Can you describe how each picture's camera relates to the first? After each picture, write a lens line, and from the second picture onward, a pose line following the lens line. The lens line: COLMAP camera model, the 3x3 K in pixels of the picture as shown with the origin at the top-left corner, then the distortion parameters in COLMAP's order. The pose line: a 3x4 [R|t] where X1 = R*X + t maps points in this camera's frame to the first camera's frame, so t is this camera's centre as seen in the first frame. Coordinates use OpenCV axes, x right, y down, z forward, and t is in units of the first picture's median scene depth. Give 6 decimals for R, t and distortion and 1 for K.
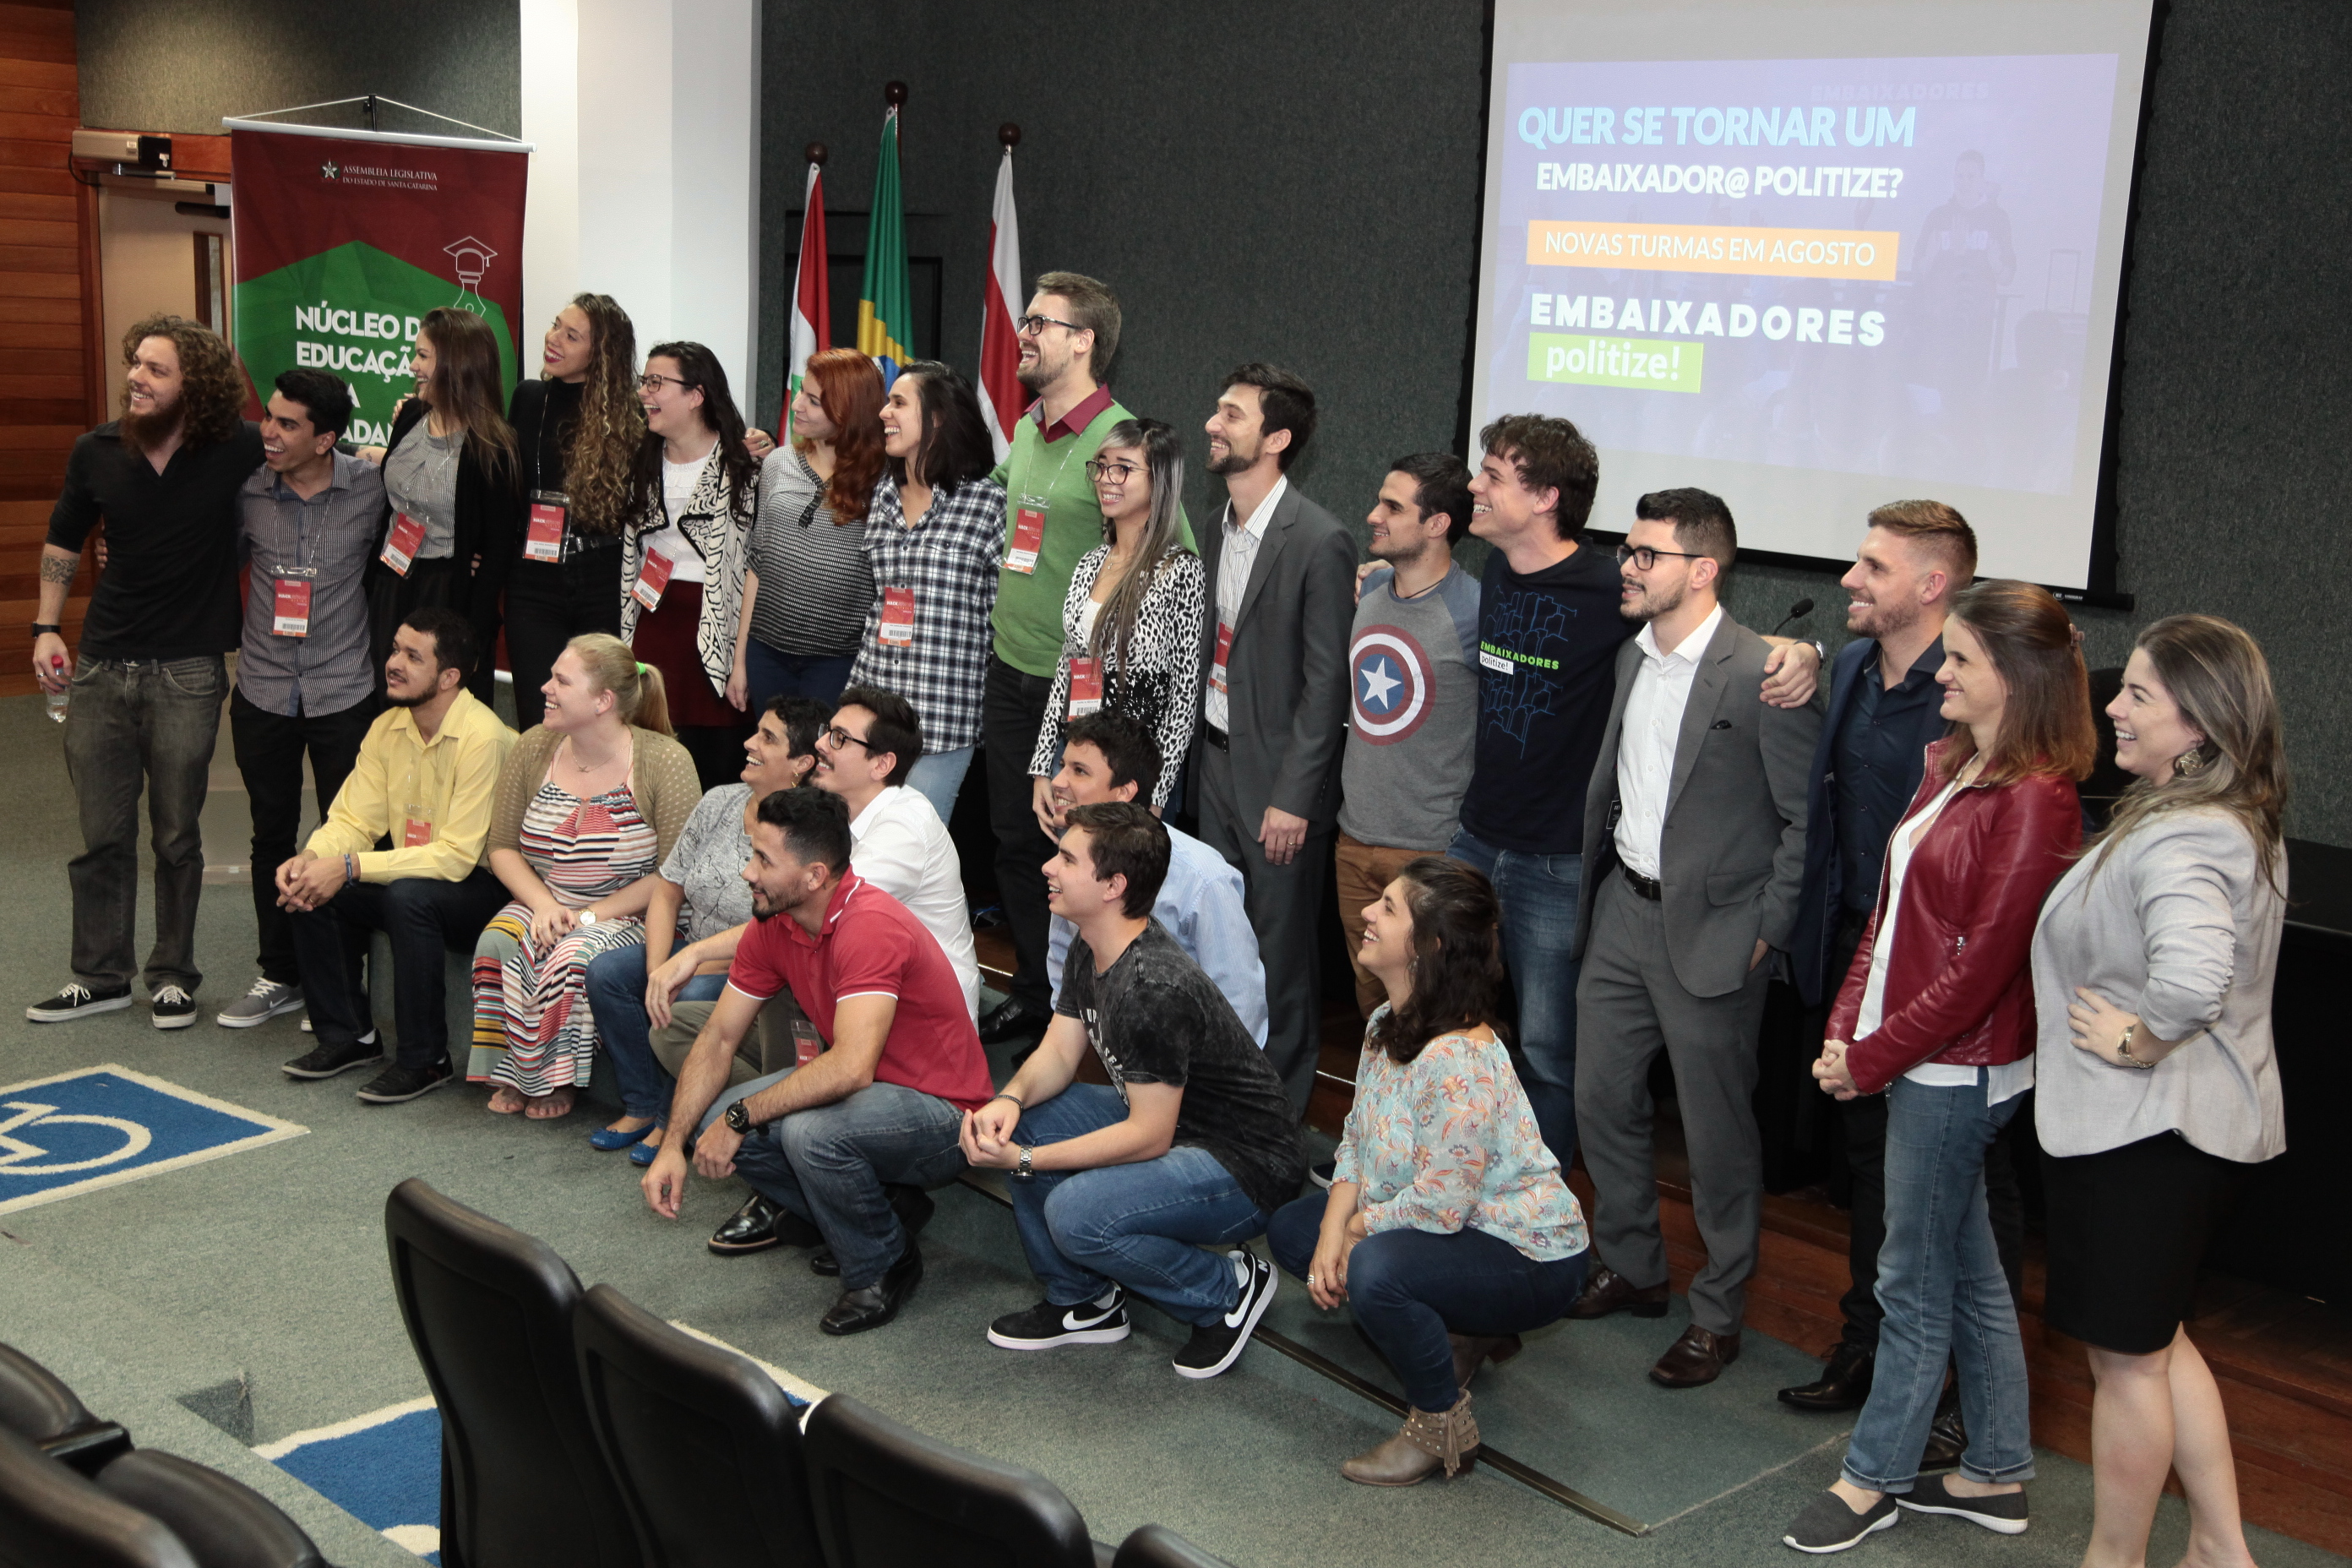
lens RADIAL K [[2955.2, 0, 1187.8], [0, 2955.2, 781.6], [0, 0, 1]] dist [0.117359, 0.000000]
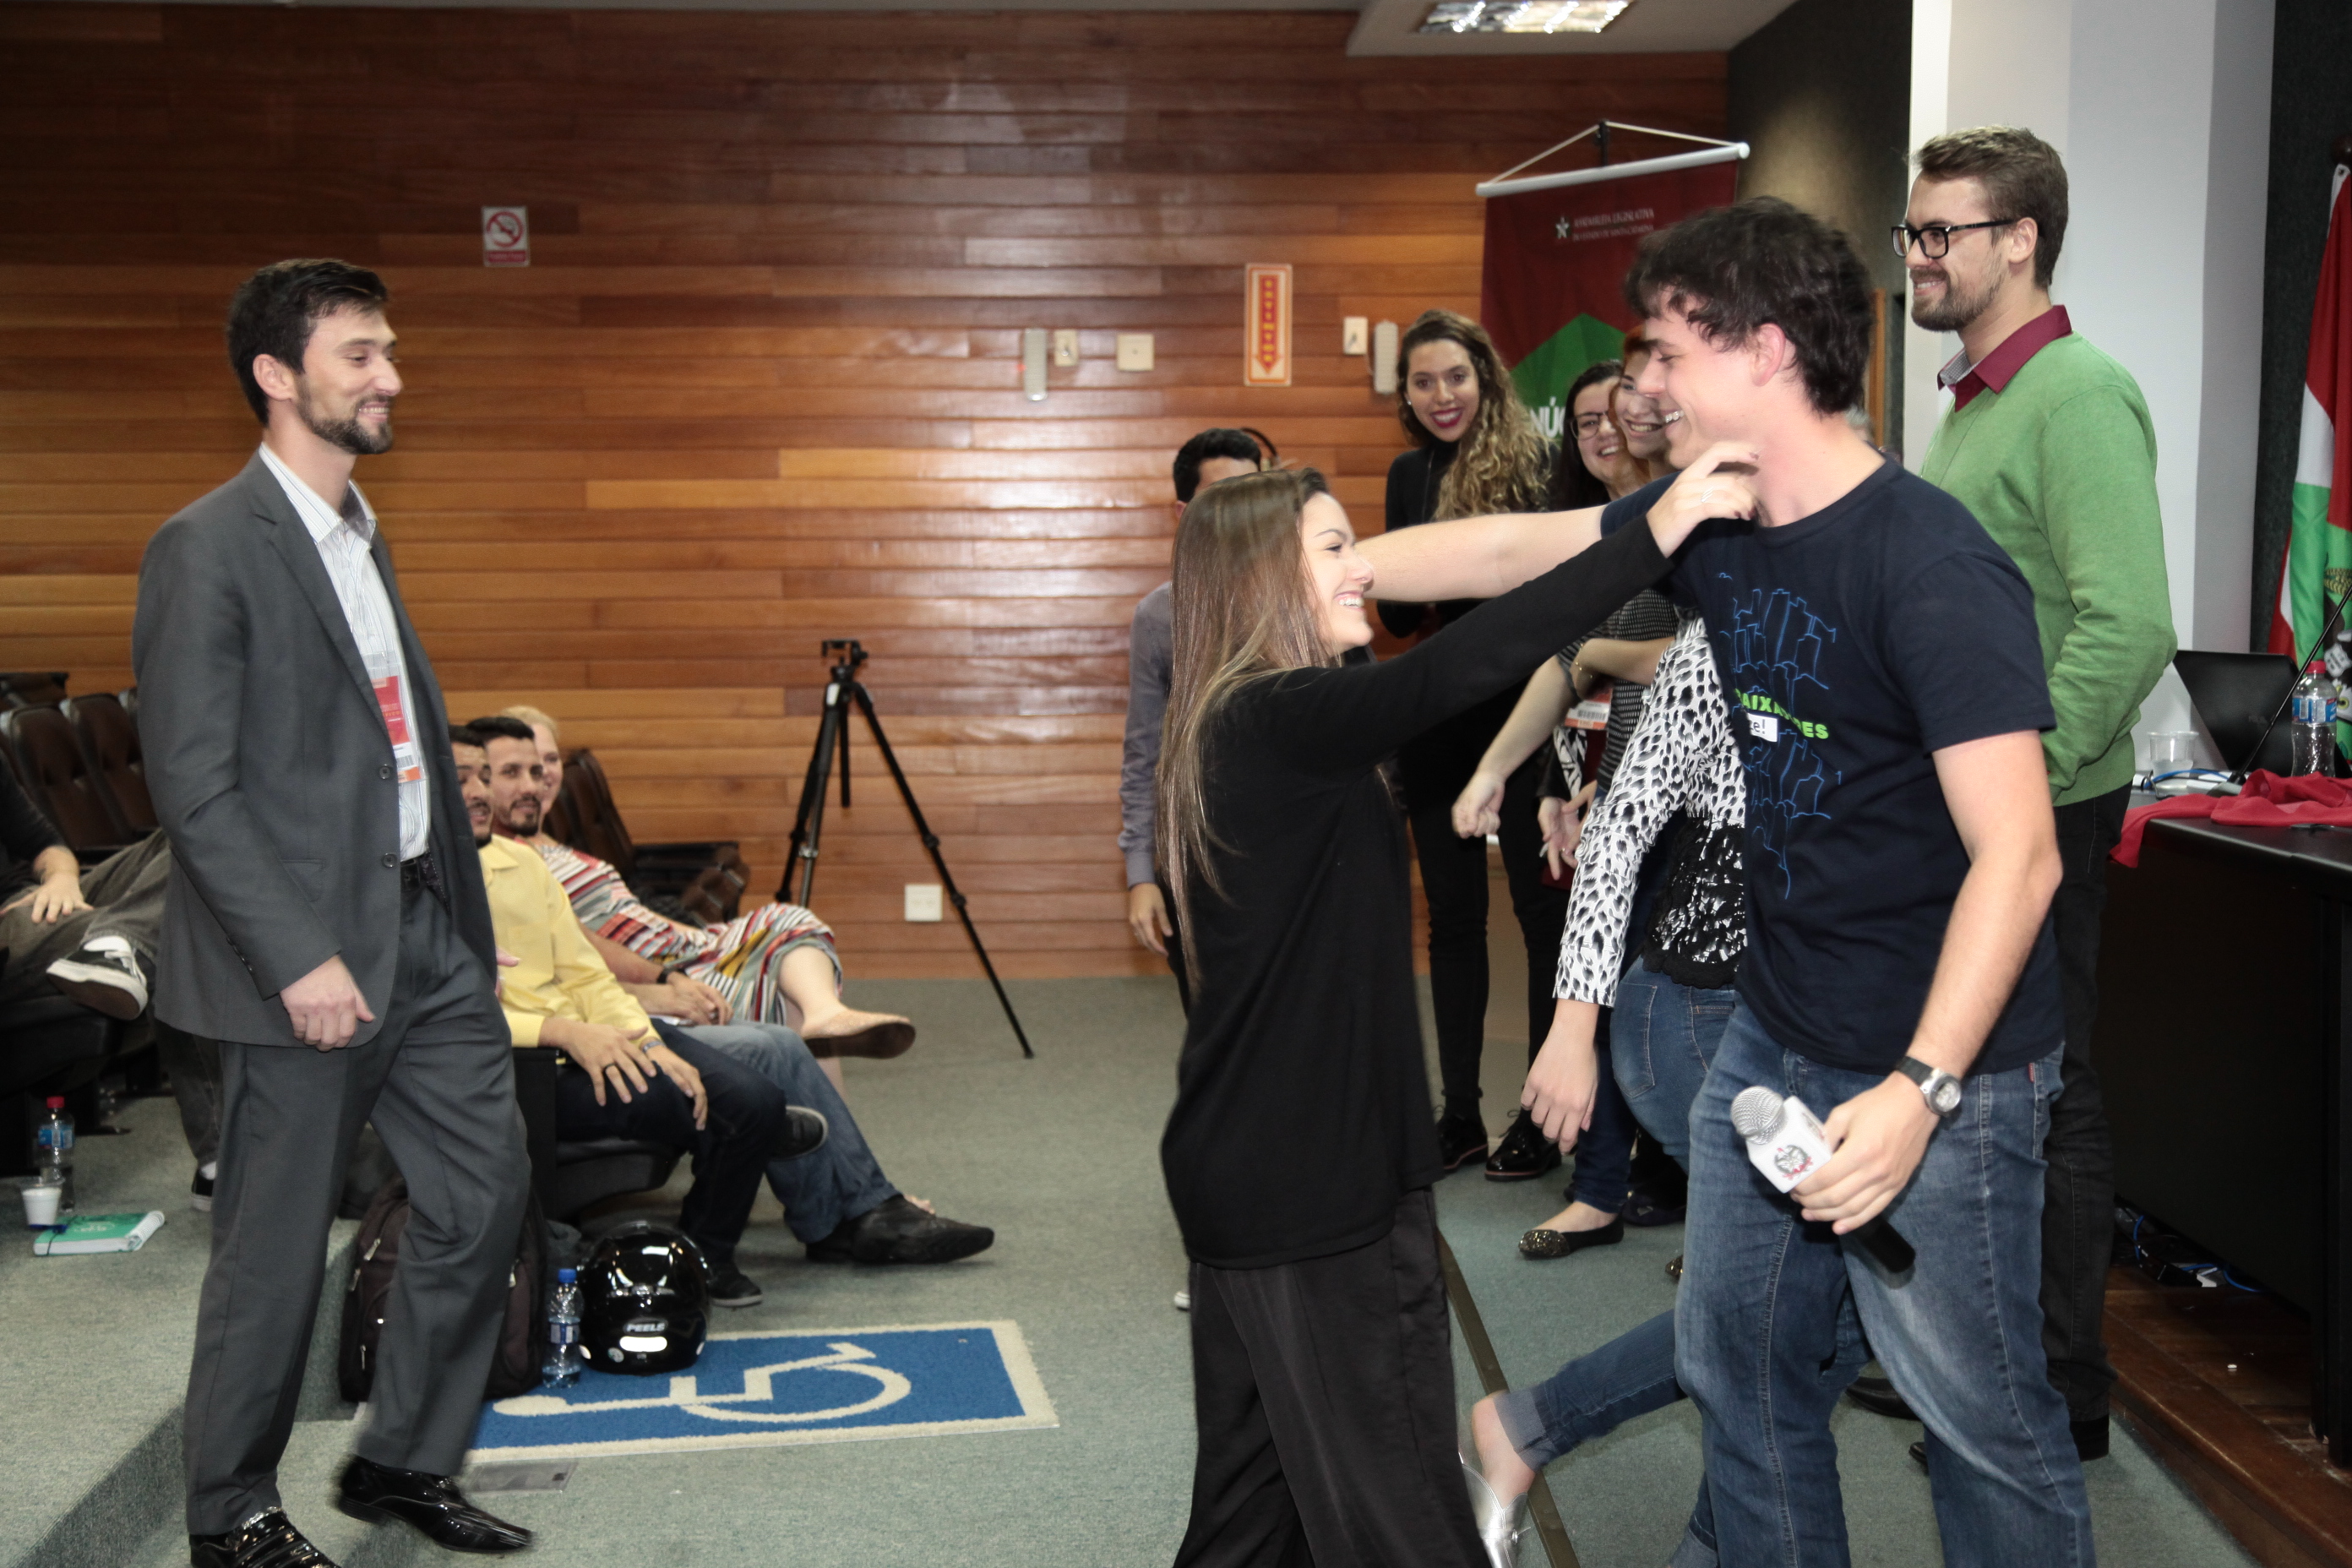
lens RADIAL K [[3443.3, 0, 1171.1], [0, 3443.3, 757.5], [0, 0, 1]] dist [0.169523, 0.000000]
pose [[0.720675, -0.006066, -0.693247, 0.260753], [-0.097650, 0.989104, -0.110168, 0.038904], [0.686362, 0.147091, 0.712230, 0.321084]]
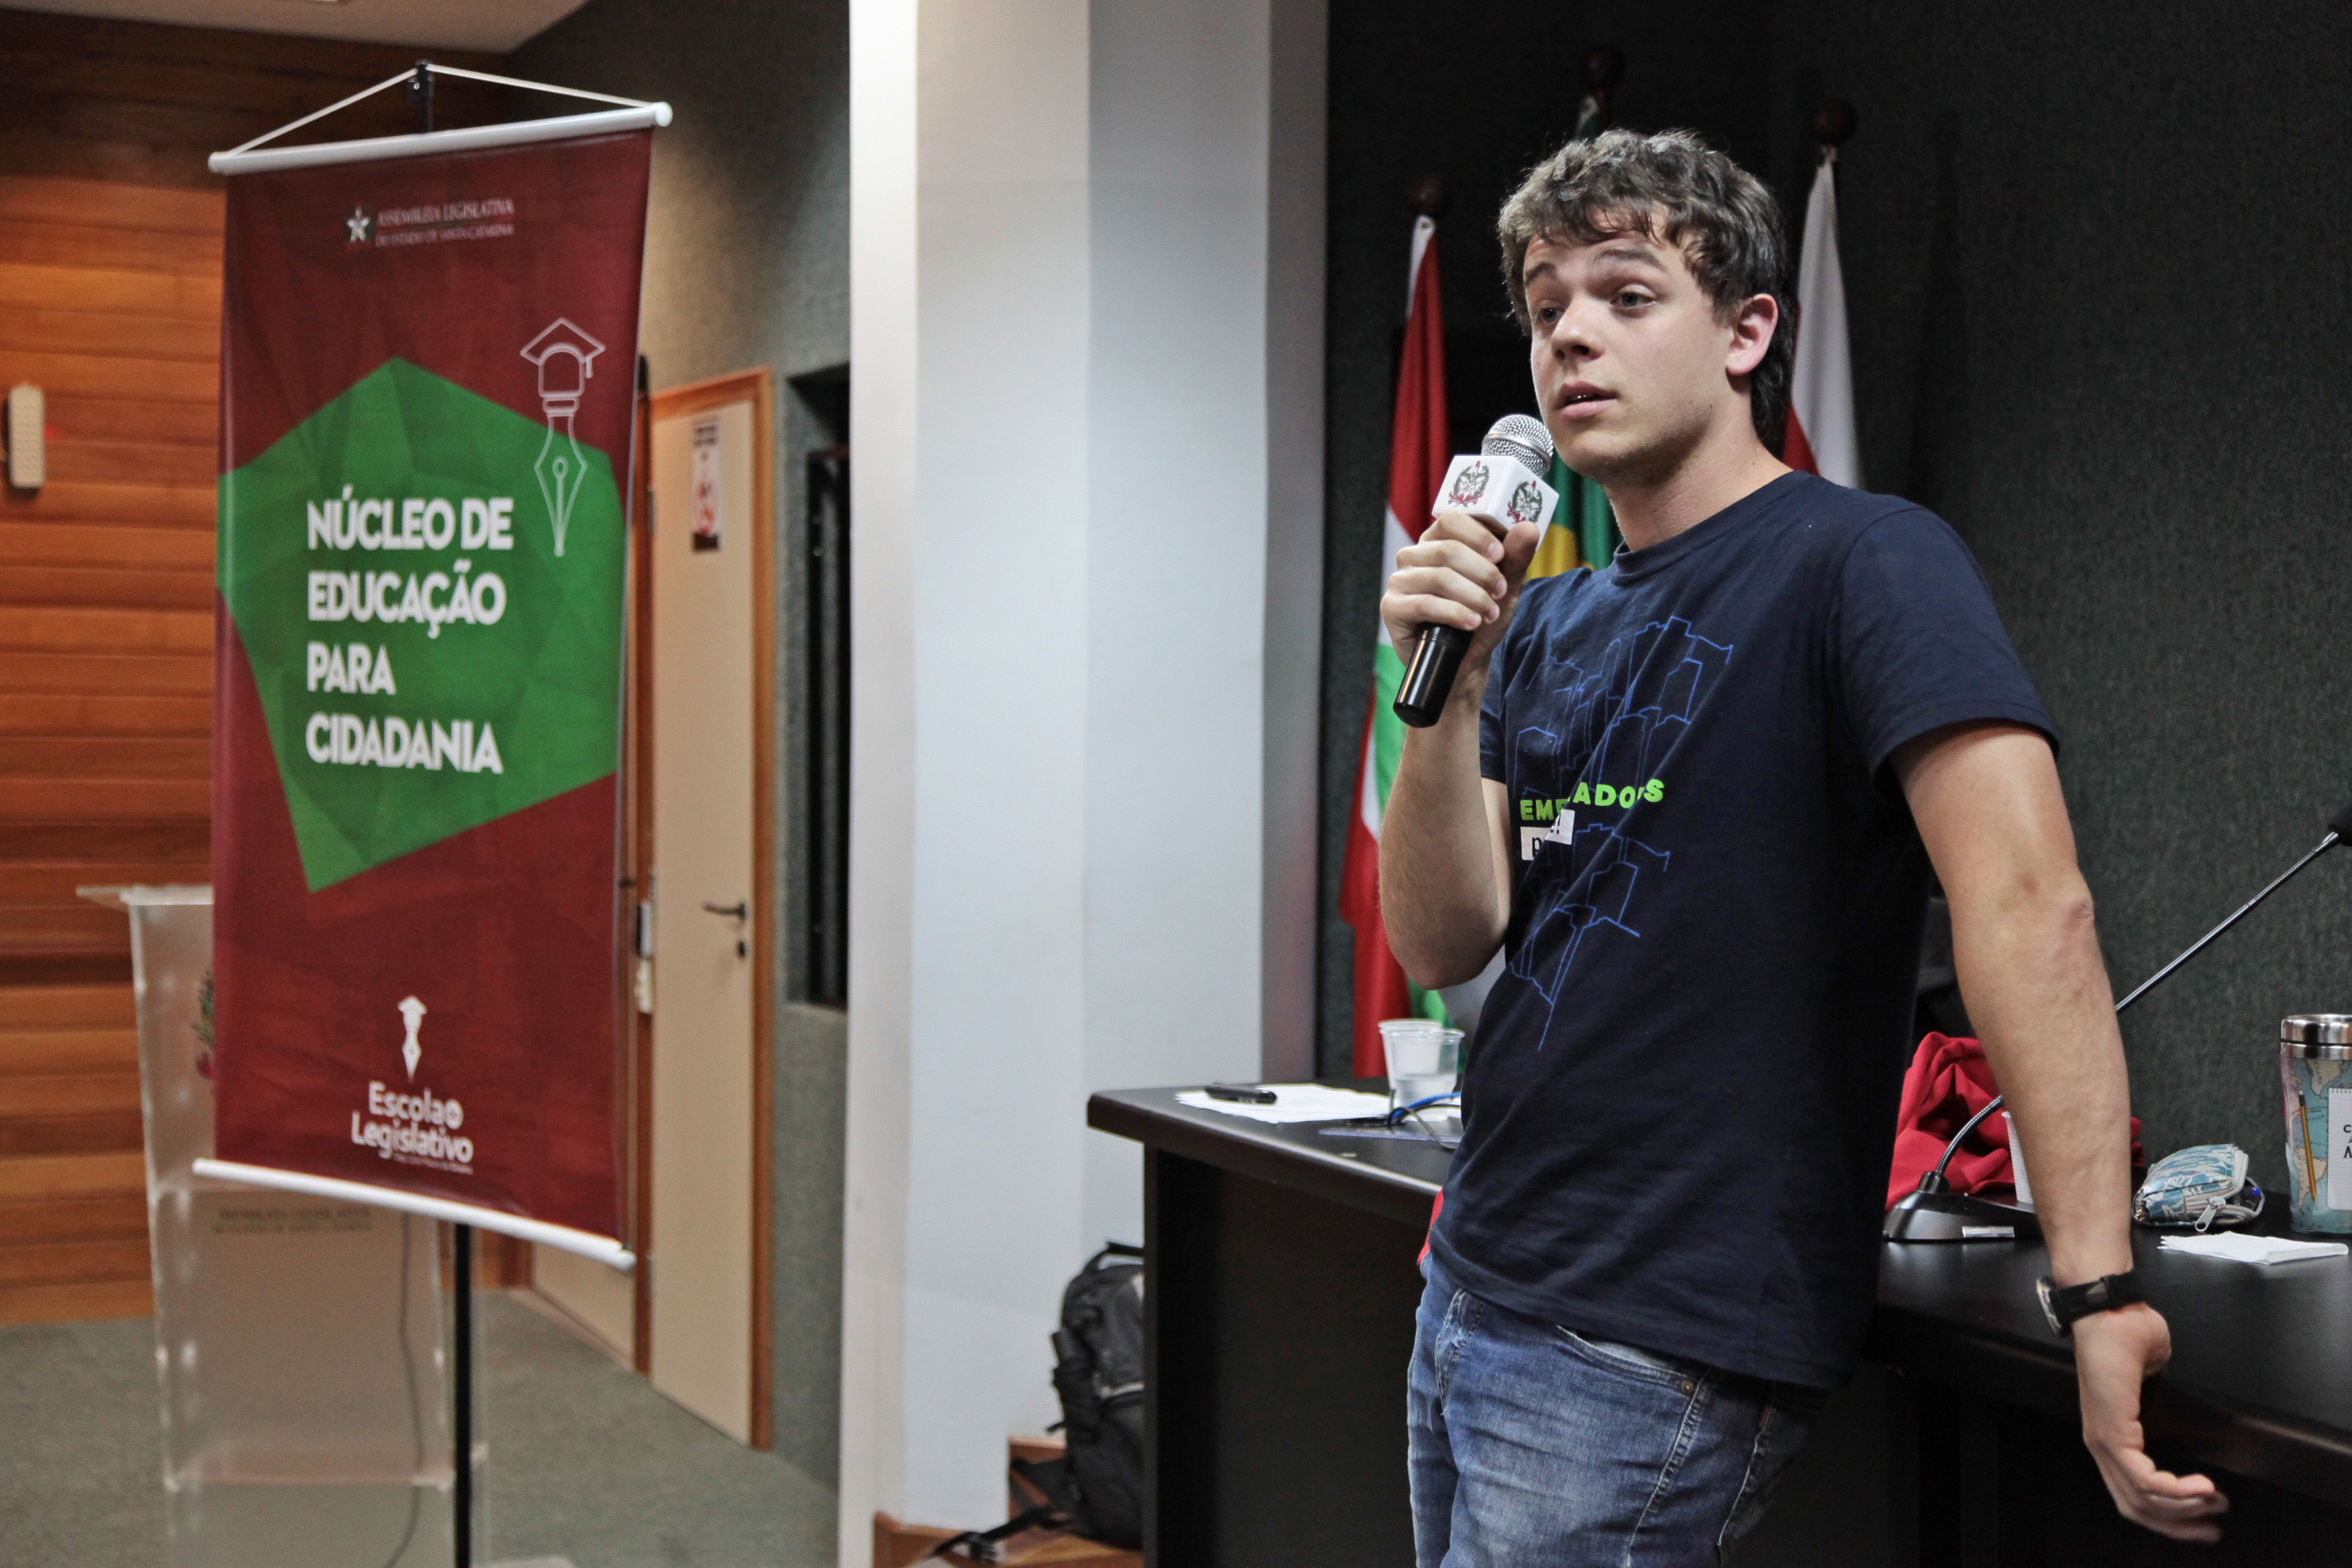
lens RADIAL K [[3658.3, 0, 1180.6], [0, 3658.3, 808.9], [0, 0, 1]] dist [0.192312, 0.000000]
pose [[0.925898, -0.028135, -0.376724, 0.071011], [-0.037979, 0.985238, -0.166923, -0.010763], [0.375860, 0.168861, 0.911162, 0.511841]]
